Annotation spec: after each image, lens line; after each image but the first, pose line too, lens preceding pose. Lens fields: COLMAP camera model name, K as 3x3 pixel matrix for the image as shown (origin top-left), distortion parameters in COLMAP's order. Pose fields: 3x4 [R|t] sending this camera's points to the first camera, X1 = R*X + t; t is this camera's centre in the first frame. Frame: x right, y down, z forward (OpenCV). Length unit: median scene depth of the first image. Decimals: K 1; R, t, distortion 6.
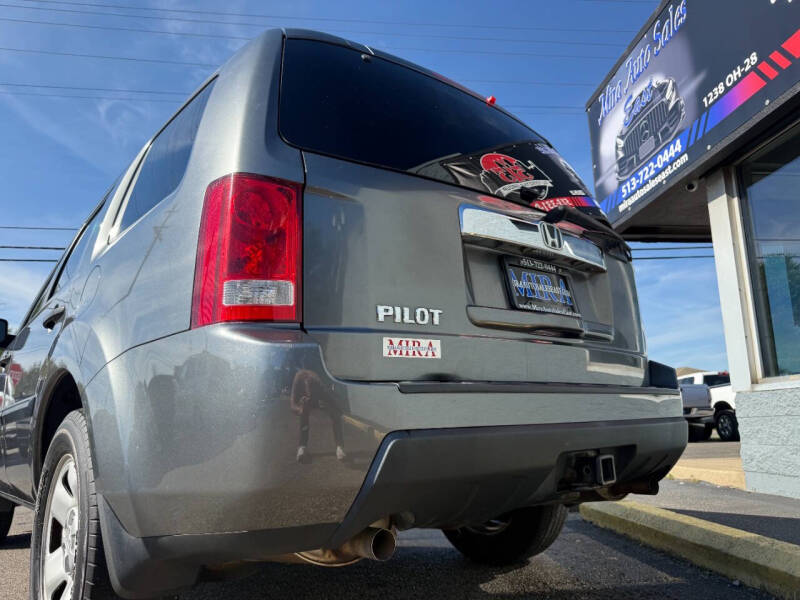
lens RADIAL K [[572.0, 0, 406.8], [0, 572.0, 298.7], [0, 0, 1]] dist [-0.005757, -0.006662]
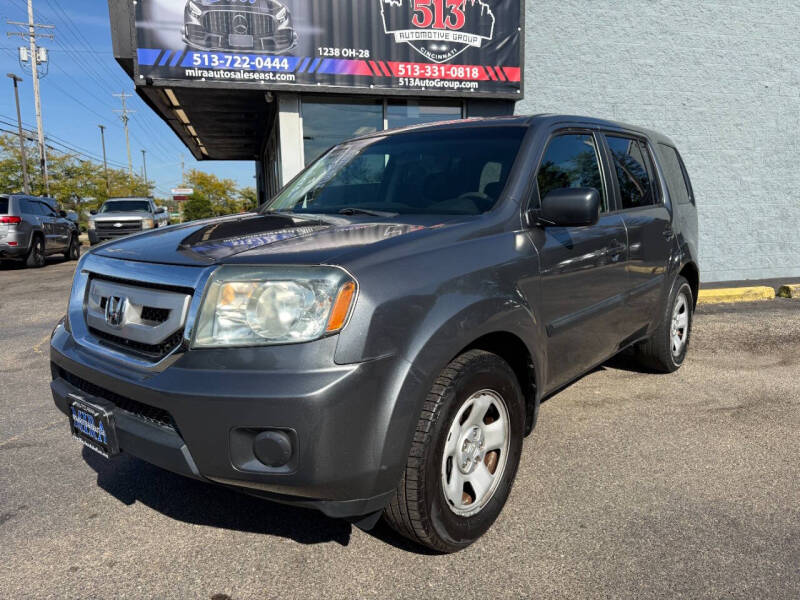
lens RADIAL K [[572.0, 0, 406.8], [0, 572.0, 298.7], [0, 0, 1]] dist [-0.005757, -0.006662]
pose [[-0.143867, -0.105780, 0.983927, -0.902618], [-0.200506, 0.976764, 0.075692, 0.107272], [-0.969072, -0.186393, -0.161734, 0.799717]]
